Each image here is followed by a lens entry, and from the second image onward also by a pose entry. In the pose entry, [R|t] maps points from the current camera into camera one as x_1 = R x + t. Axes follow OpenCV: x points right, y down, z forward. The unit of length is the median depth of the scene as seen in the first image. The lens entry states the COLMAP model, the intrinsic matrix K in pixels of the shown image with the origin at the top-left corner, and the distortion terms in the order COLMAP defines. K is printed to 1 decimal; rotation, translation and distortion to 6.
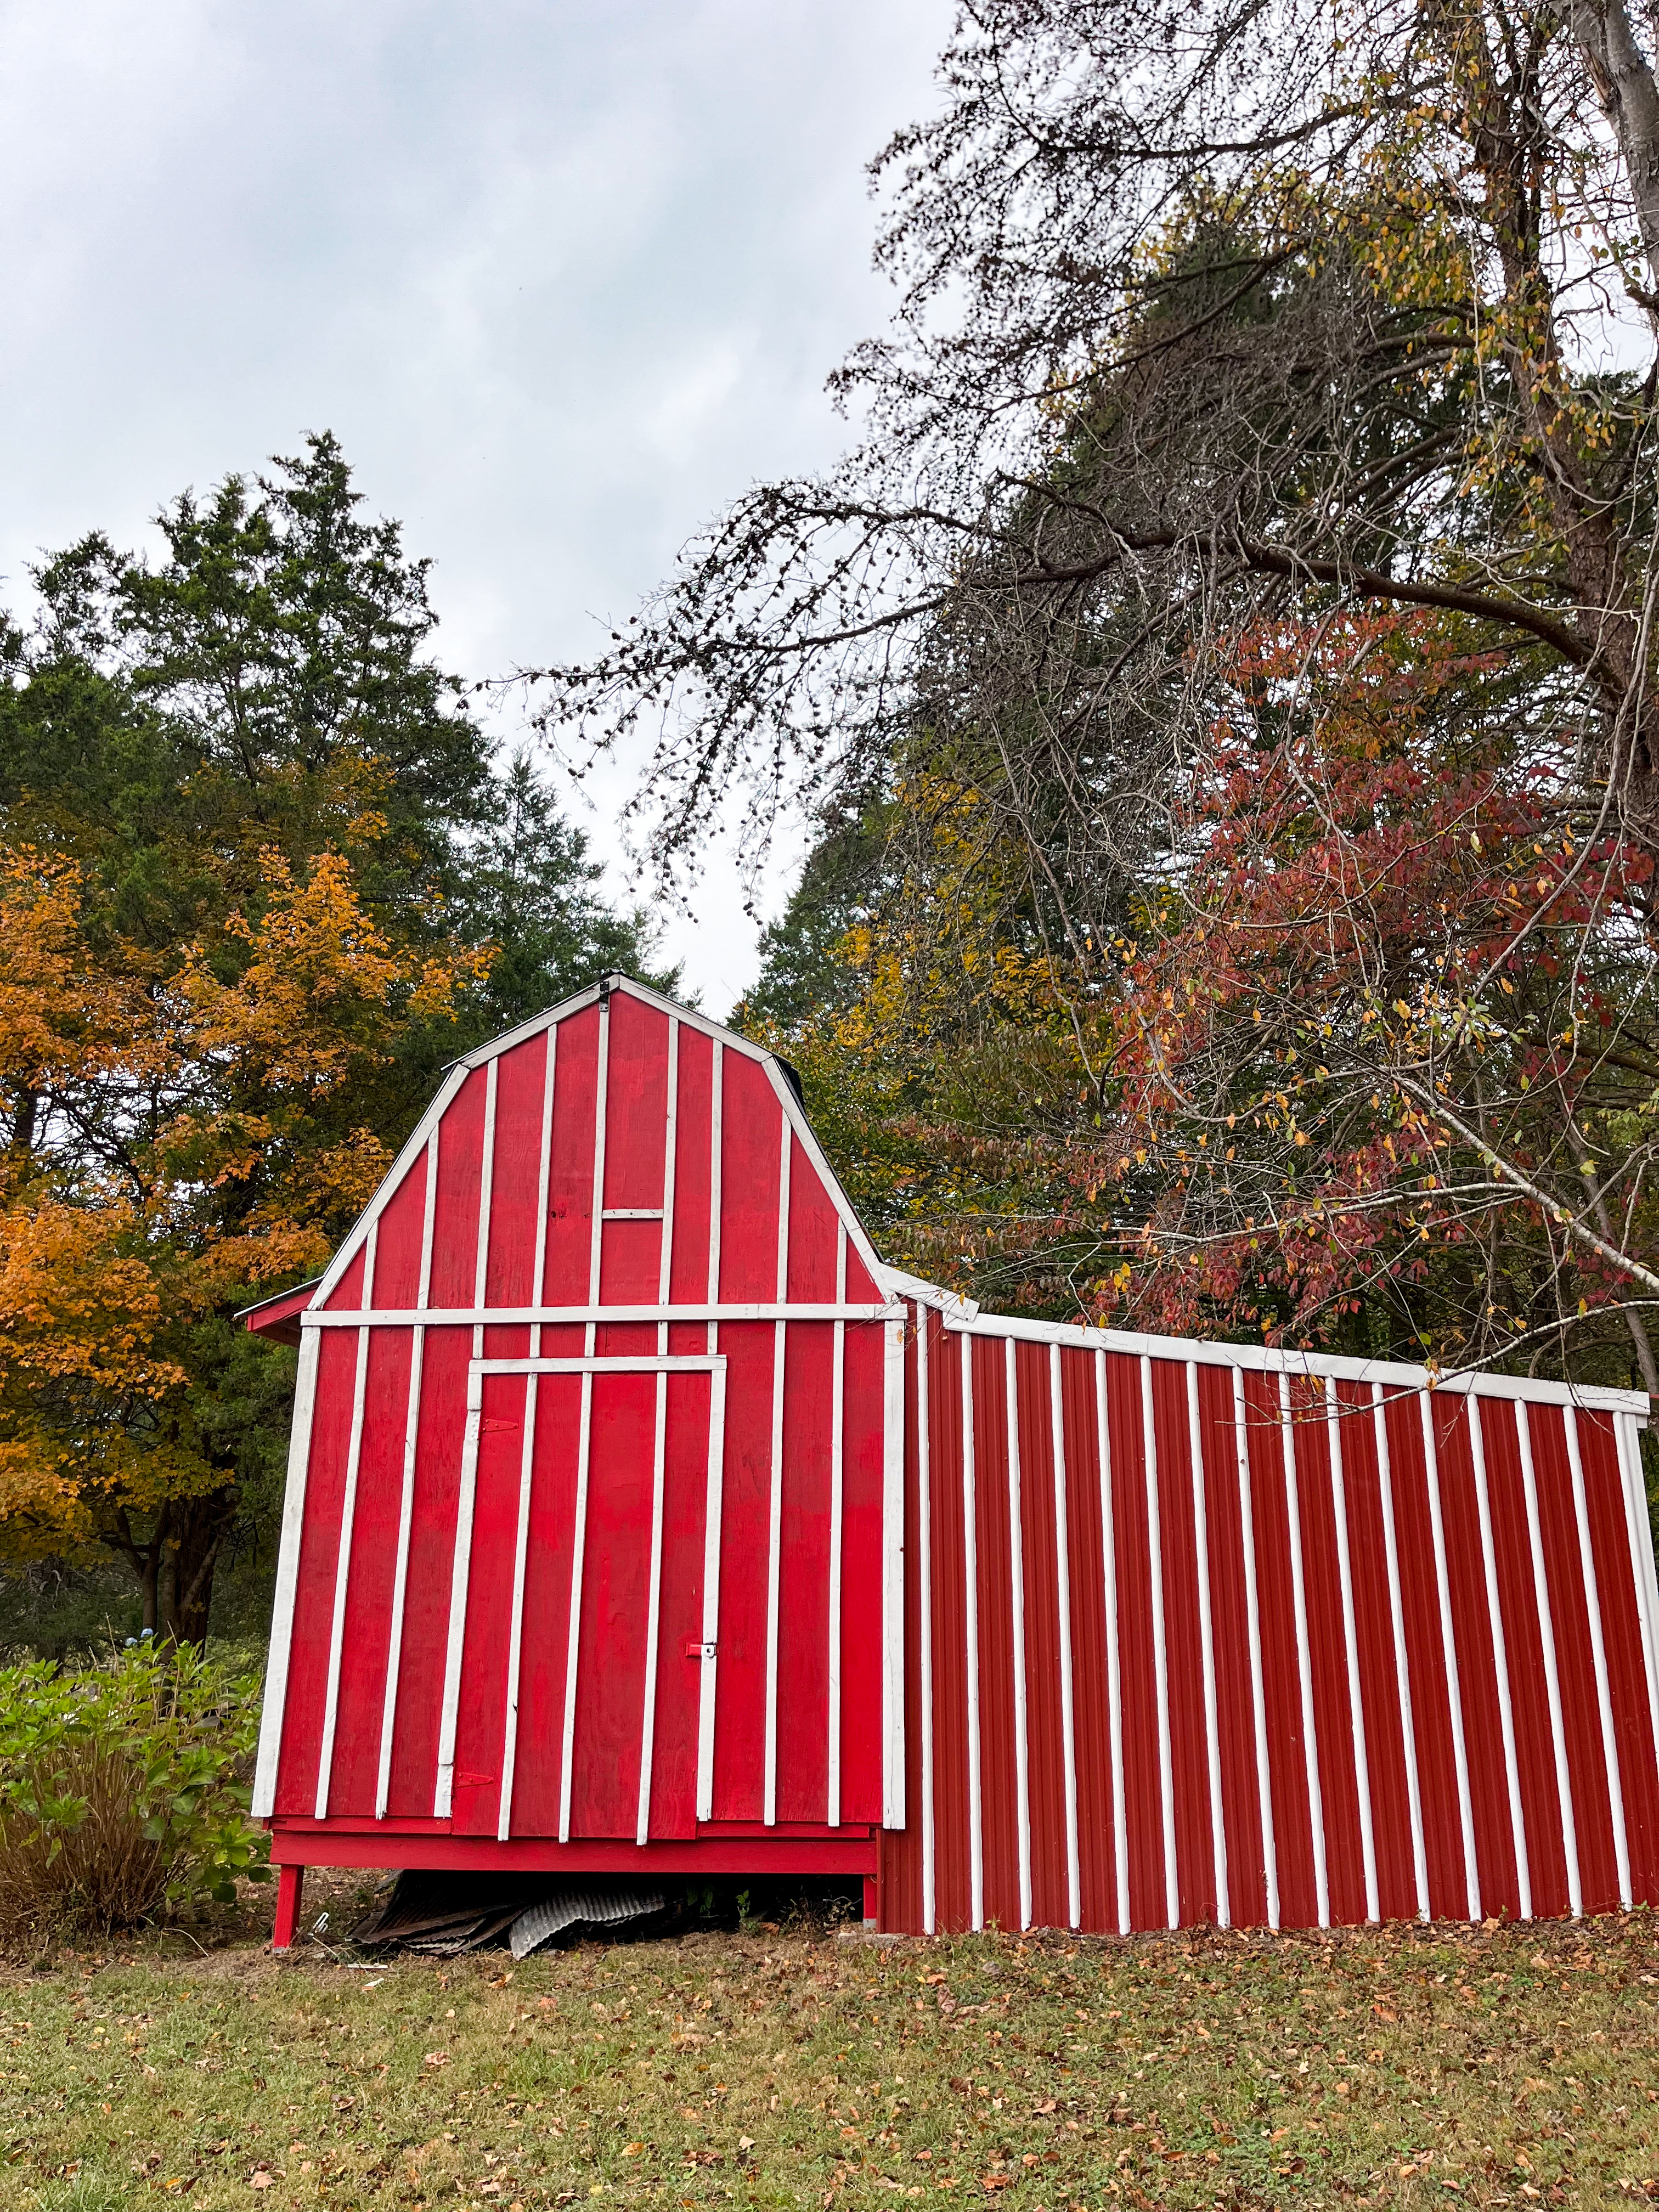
lens RADIAL K [[1571.4, 0, 829.5], [0, 1571.4, 1106.0], [0, 0, 1]] dist [0.108299, -0.086980]
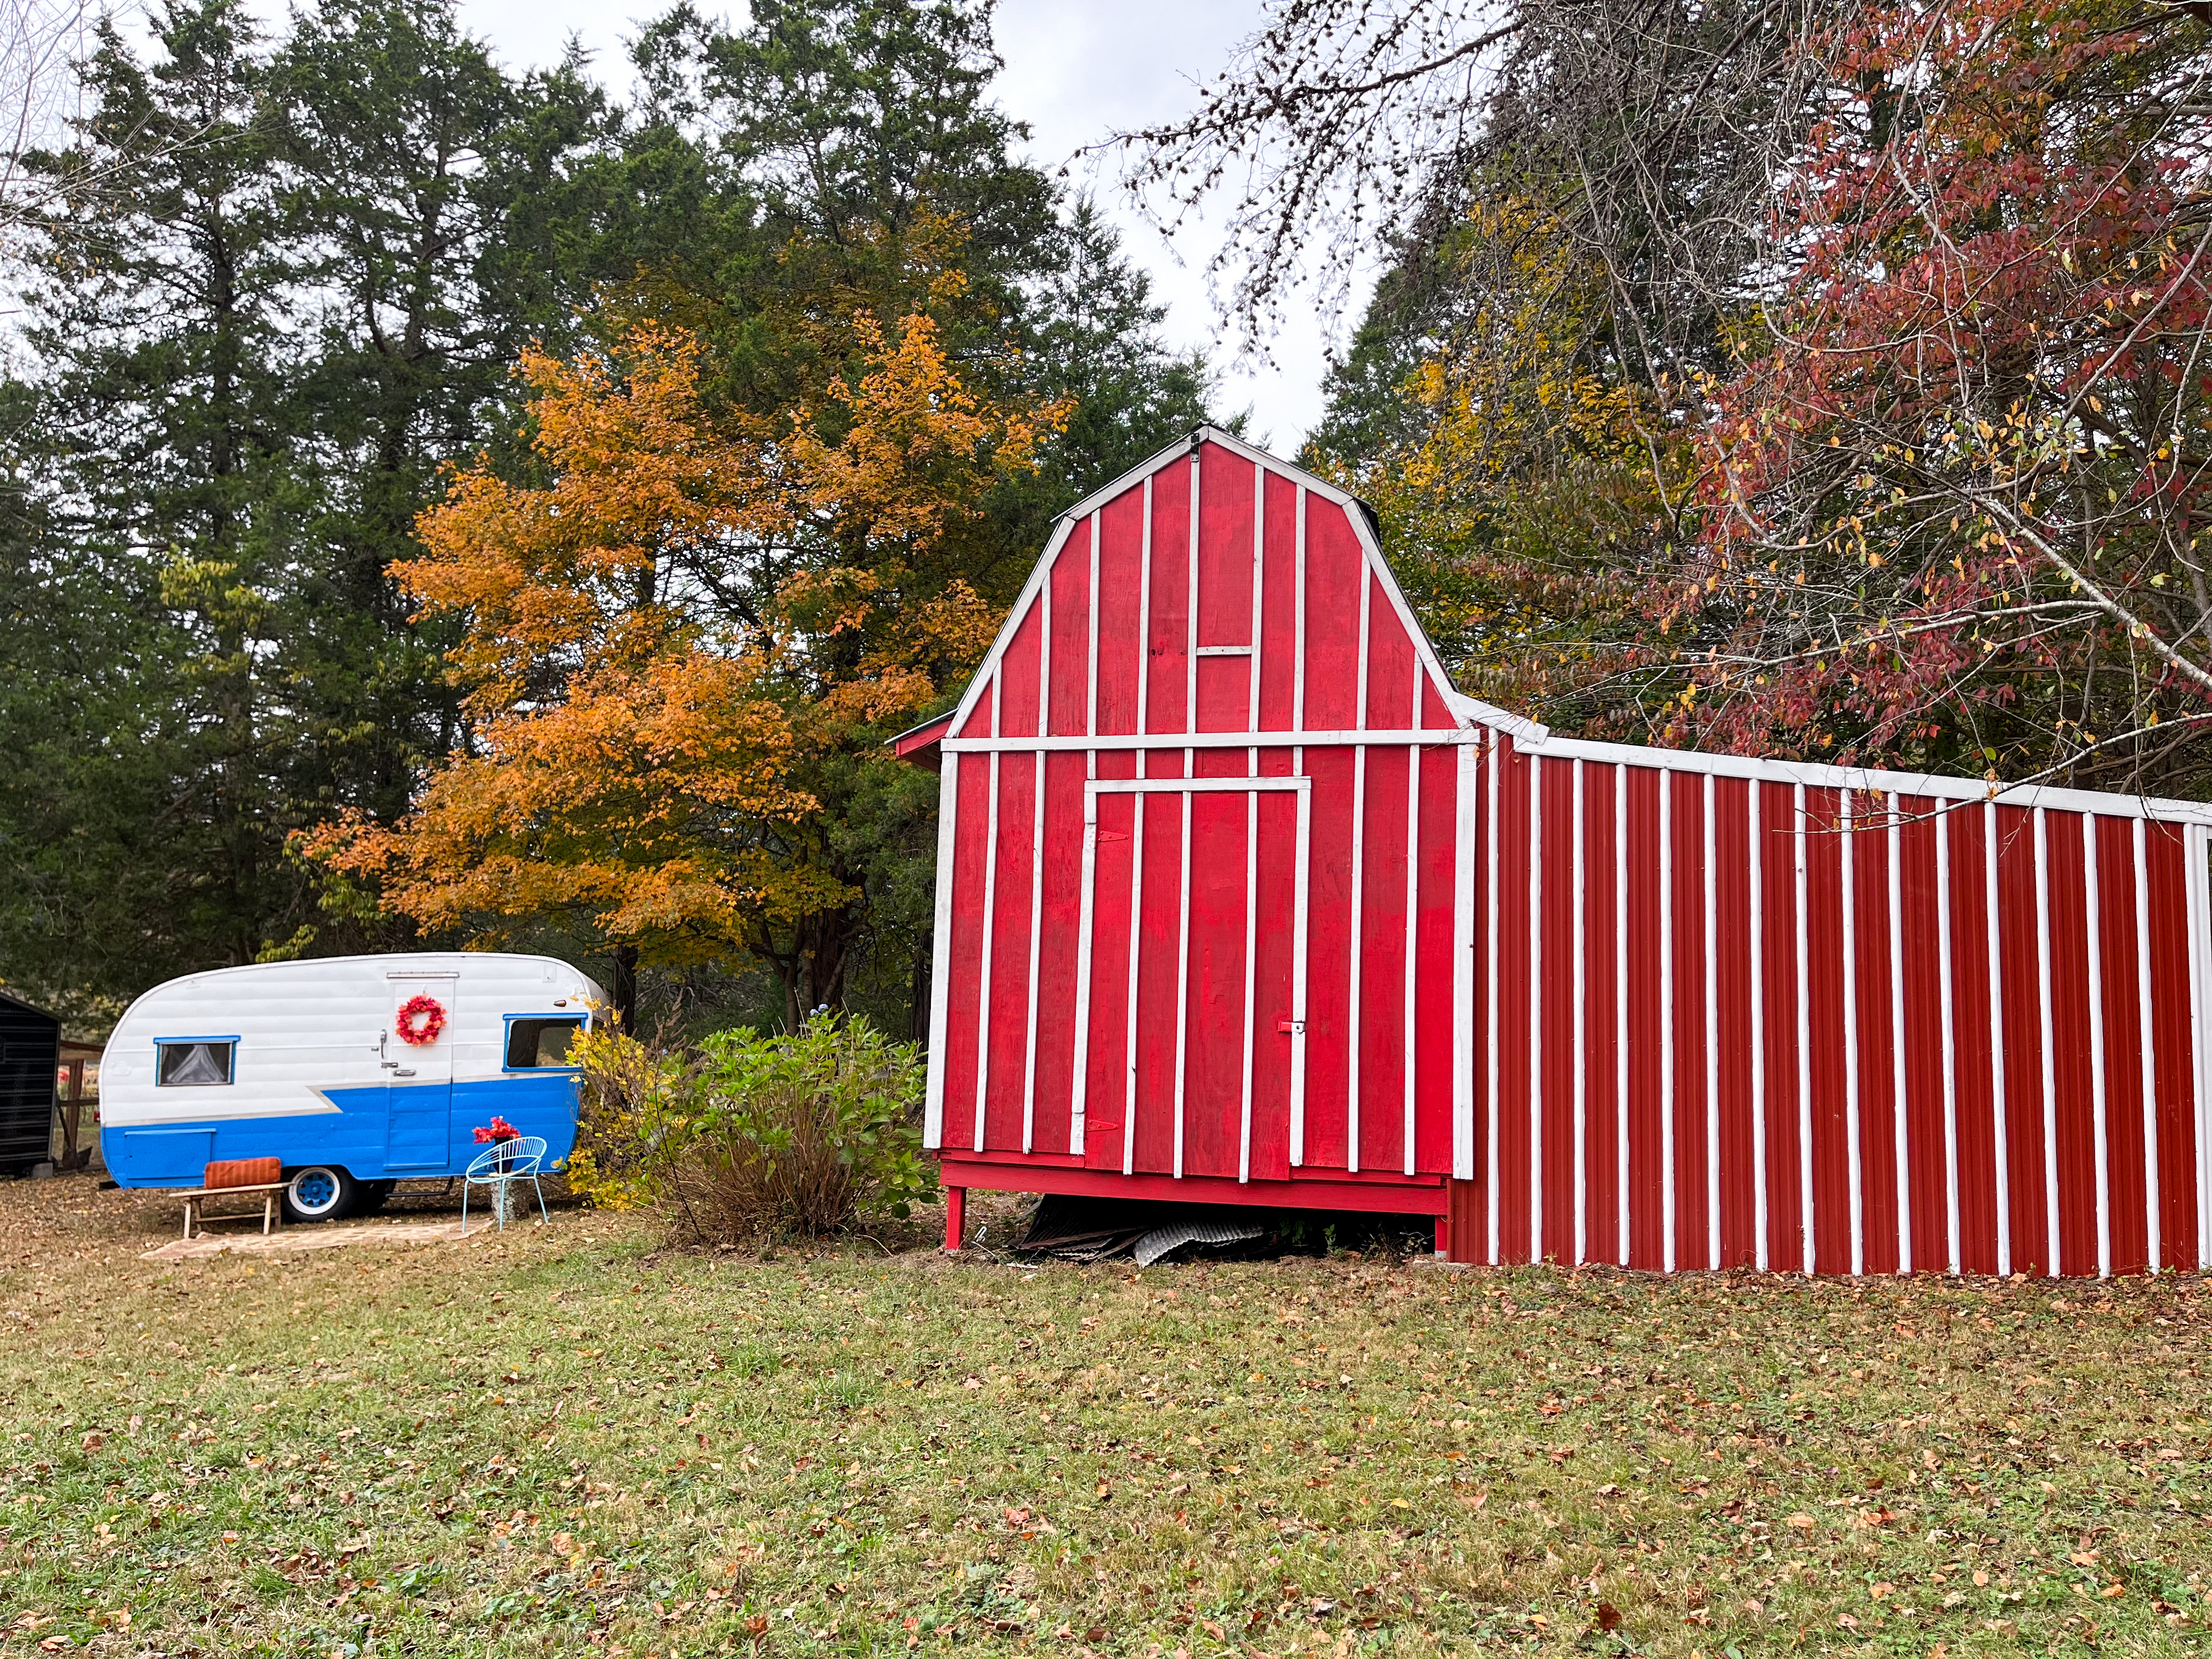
lens RADIAL K [[1656.3, 0, 1106.0], [0, 1656.3, 829.5], [0, 0, 1]] dist [0.083389, -0.084926]
pose [[0.986918, 0.002105, -0.161212, -0.019221], [0.024222, 0.986630, 0.161165, 0.003094], [0.159396, -0.162961, 0.973672, -0.162420]]
